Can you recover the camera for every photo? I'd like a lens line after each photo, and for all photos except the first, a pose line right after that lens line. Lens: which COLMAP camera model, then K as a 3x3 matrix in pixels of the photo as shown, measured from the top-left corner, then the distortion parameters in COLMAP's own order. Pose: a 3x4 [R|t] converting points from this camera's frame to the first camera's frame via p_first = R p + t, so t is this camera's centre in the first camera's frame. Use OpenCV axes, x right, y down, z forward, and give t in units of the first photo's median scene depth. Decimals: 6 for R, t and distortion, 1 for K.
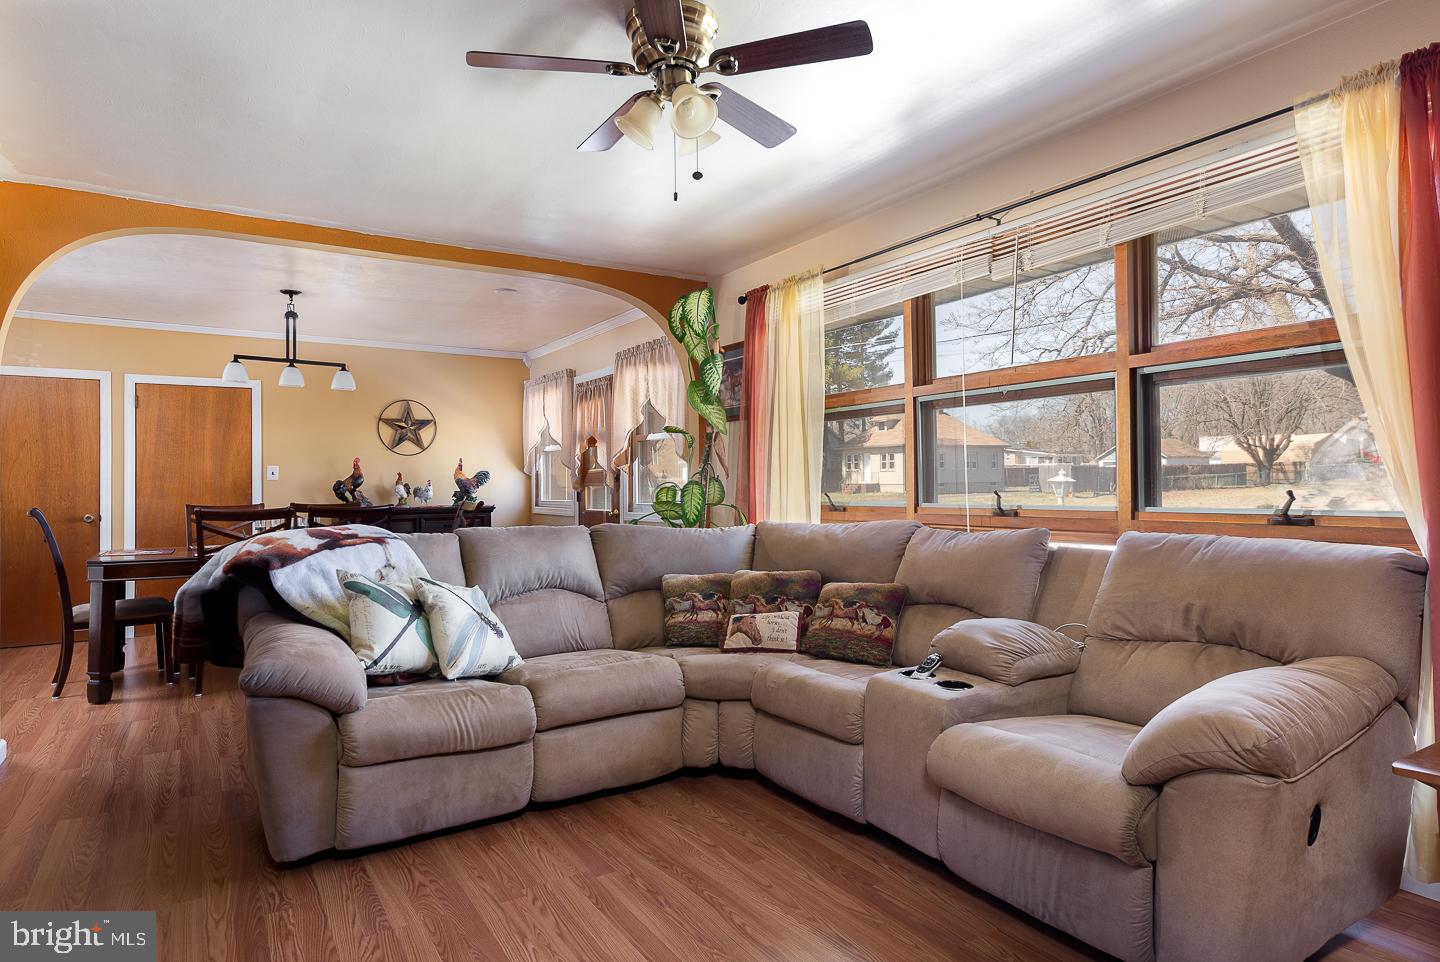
lens RADIAL K [[841.6, 0, 720.0], [0, 841.6, 481.0], [0, 0, 1]] dist [0.069580, -0.028695]
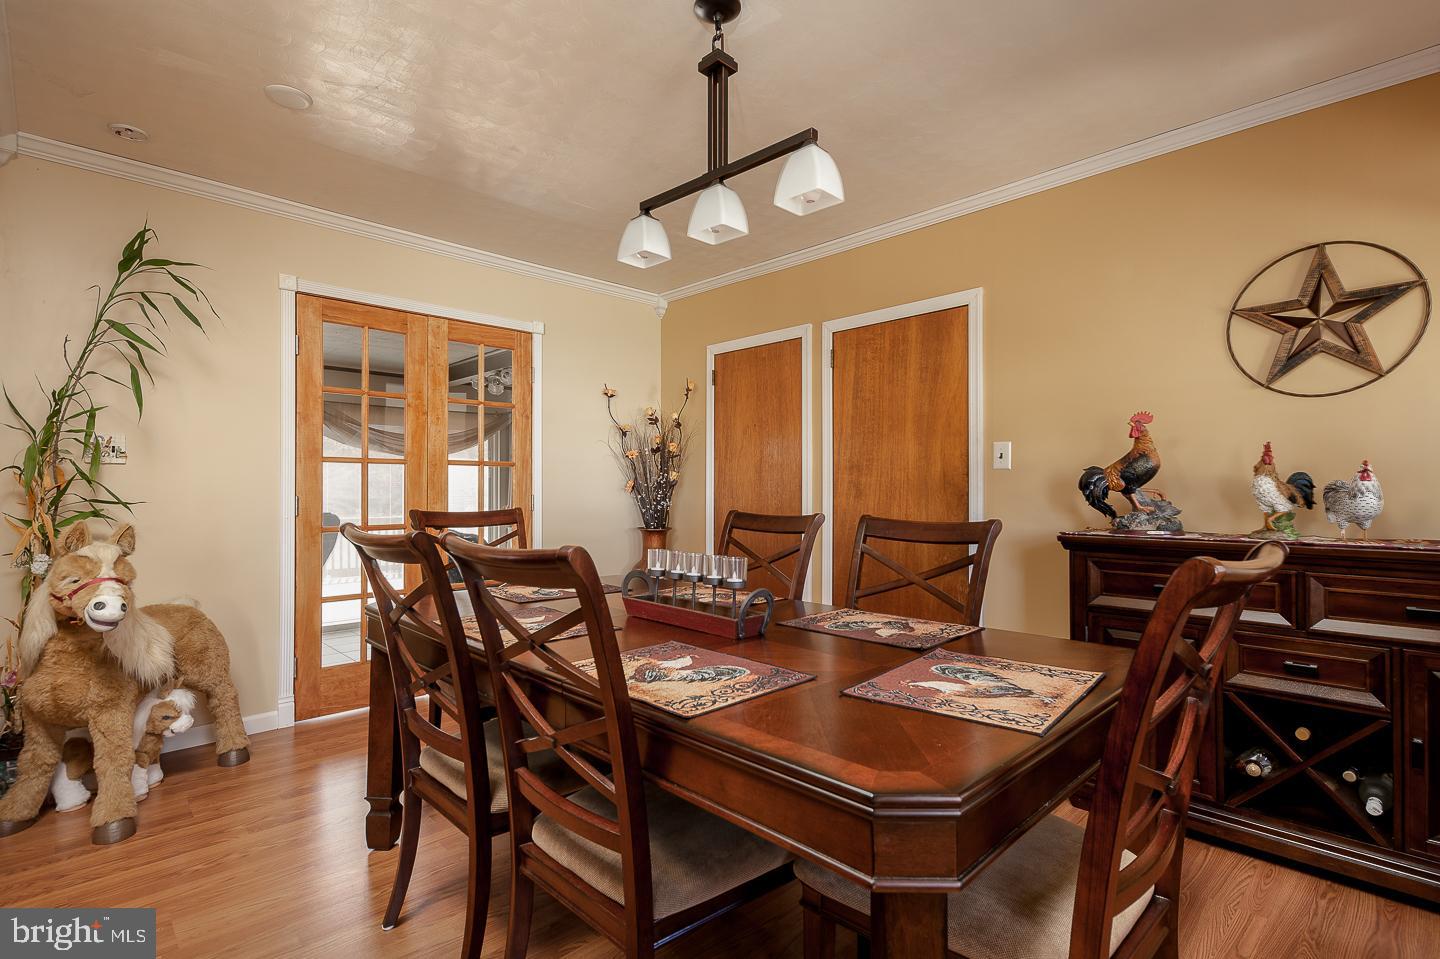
lens RADIAL K [[688.2, 0, 720.0], [0, 688.2, 479.5], [0, 0, 1]] dist [0.018033, 0.000095]
pose [[0.215949, -0.005012, -0.976392, -0.134708], [0.000083, 0.999987, -0.005115, 0.007279], [0.976405, 0.001023, 0.215947, 0.701210]]
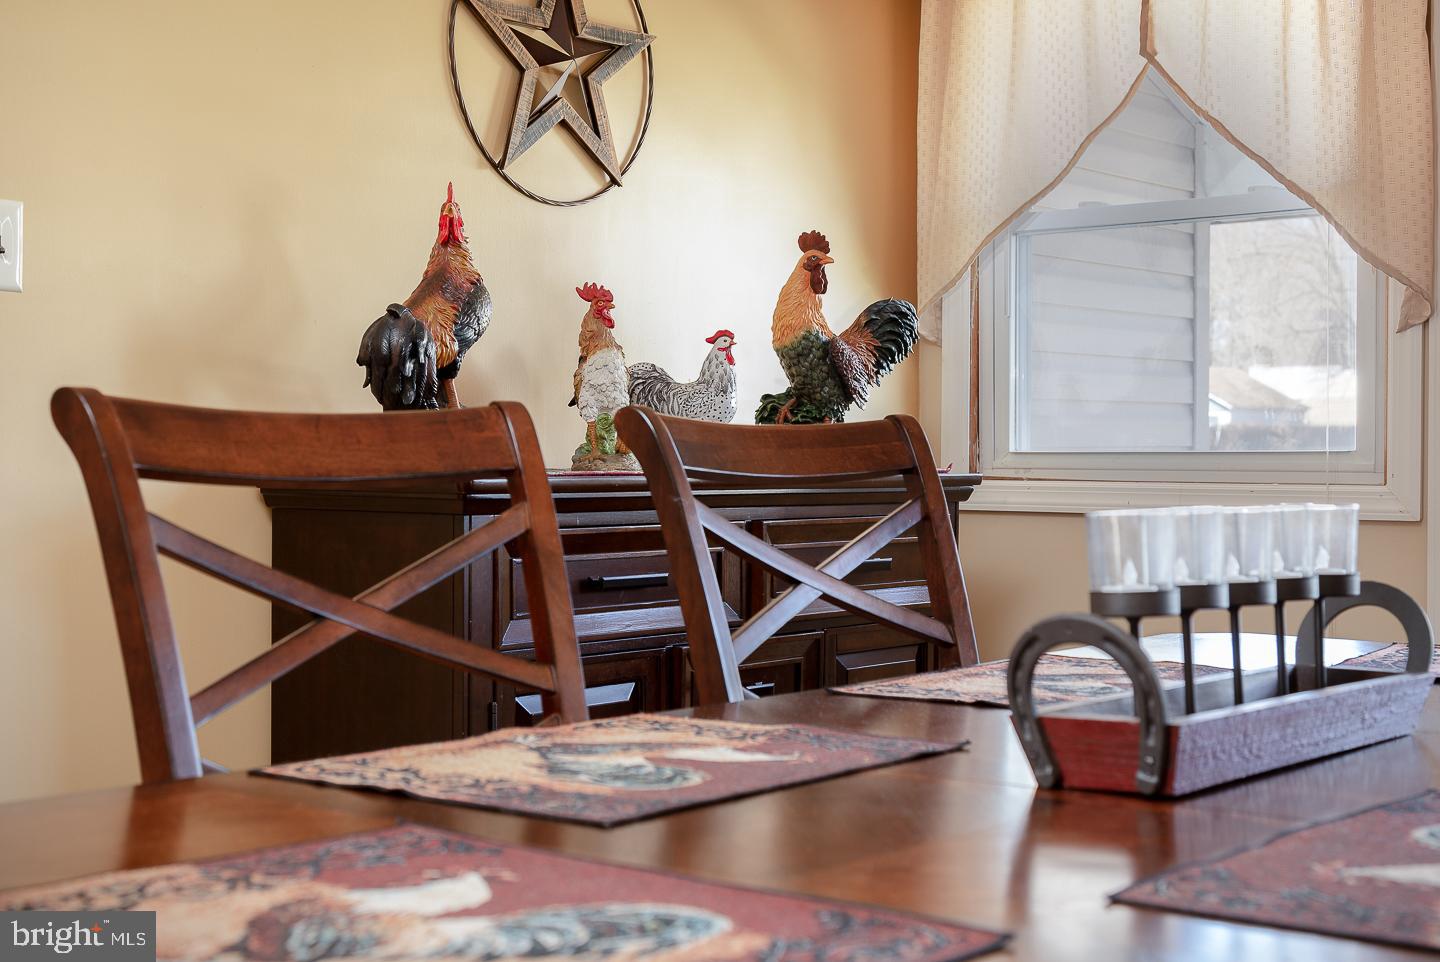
lens RADIAL K [[2053.8, 0, 720.0], [0, 2053.8, 481.0], [0, 0, 1]] dist [0.046123, 0.027494]
pose [[0.946483, 0.008206, 0.322649, -0.495545], [-0.011490, 0.999900, 0.008275, 0.029312], [-0.322548, -0.011540, 0.946483, 0.556277]]
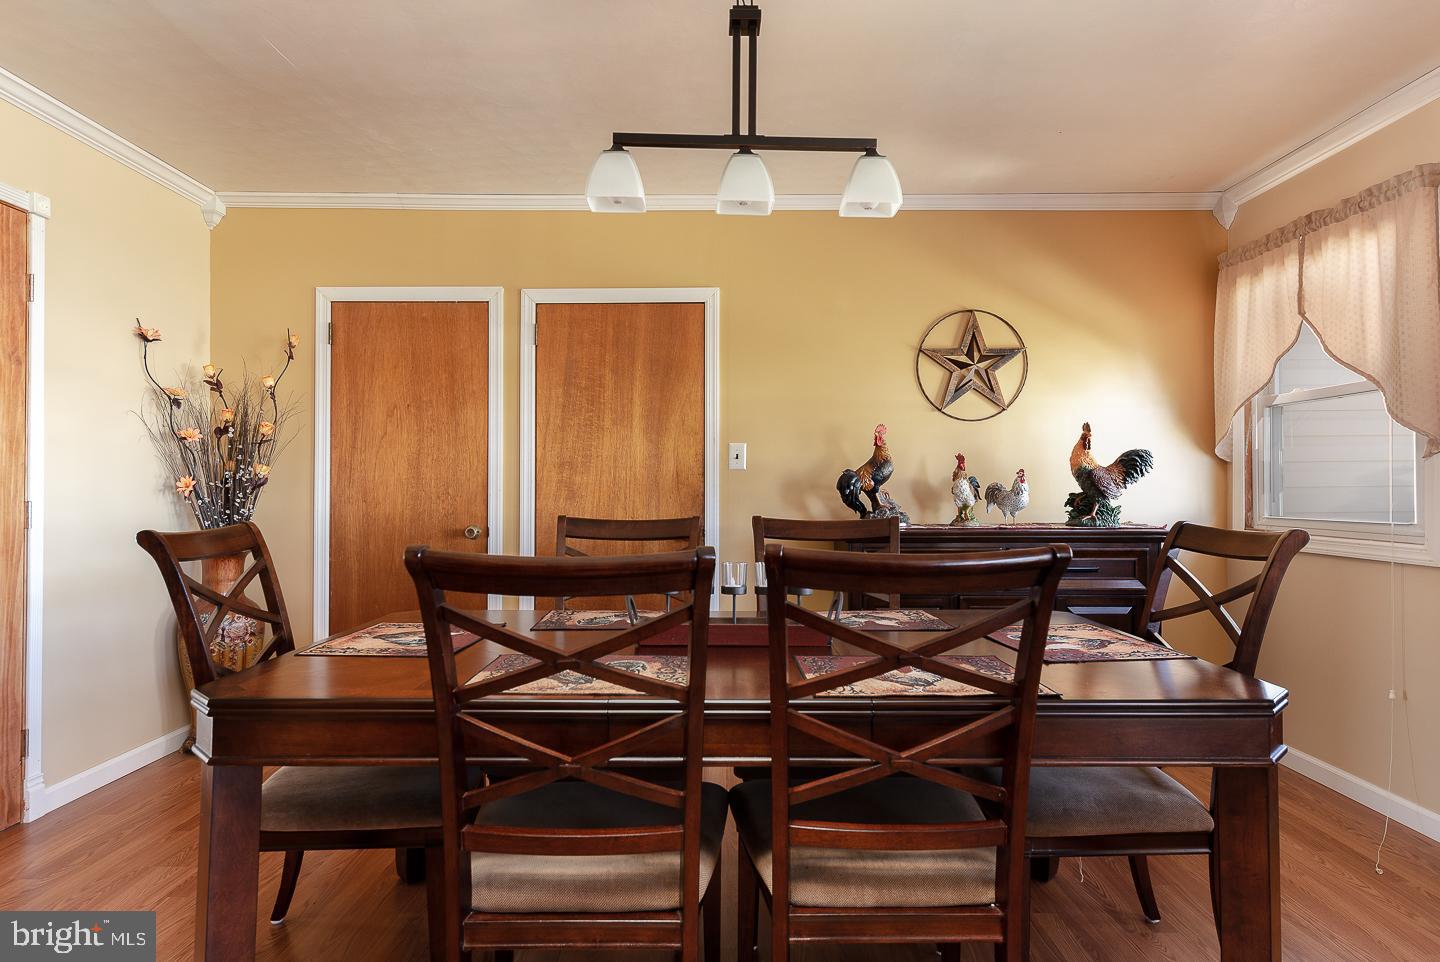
lens RADIAL K [[828.4, 0, 720.0], [0, 828.4, 481.0], [0, 0, 1]] dist [0.014575, 0.001464]
pose [[0.847942, 0.001605, -0.530086, -0.240690], [-0.004565, 0.999980, -0.004274, 0.008054], [0.530069, 0.006044, 0.847933, 0.521516]]
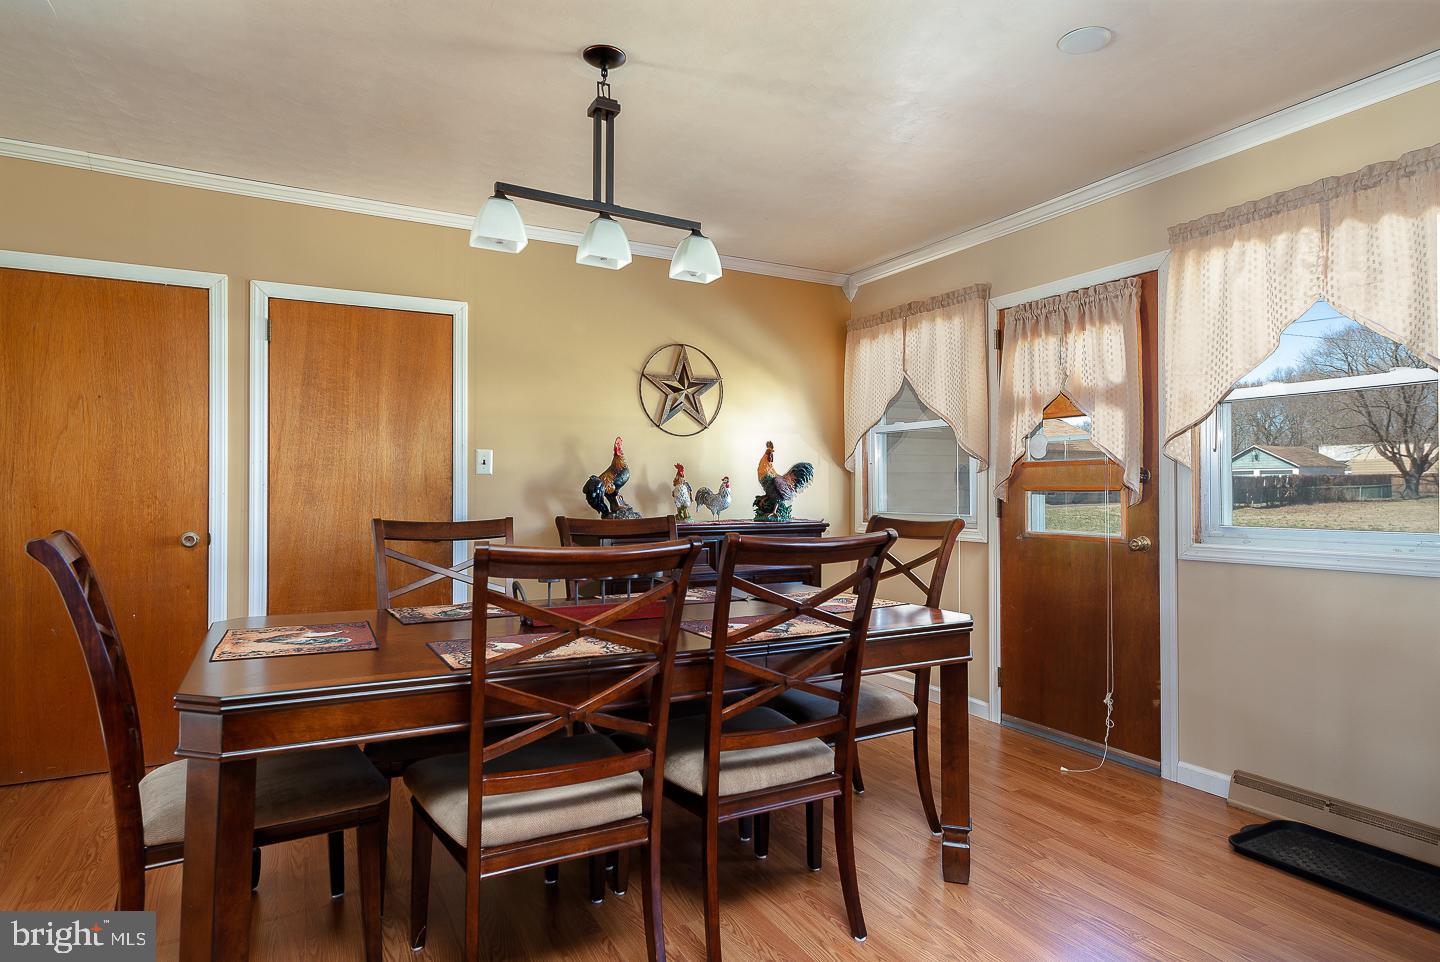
lens RADIAL K [[820.7, 0, 720.0], [0, 820.7, 481.0], [0, 0, 1]] dist [0.015823, 0.000815]
pose [[0.998029, 0.007207, -0.062346, -0.311892], [-0.007831, 0.999922, -0.009772, 0.007330], [0.062270, 0.010241, 0.998007, 0.430785]]
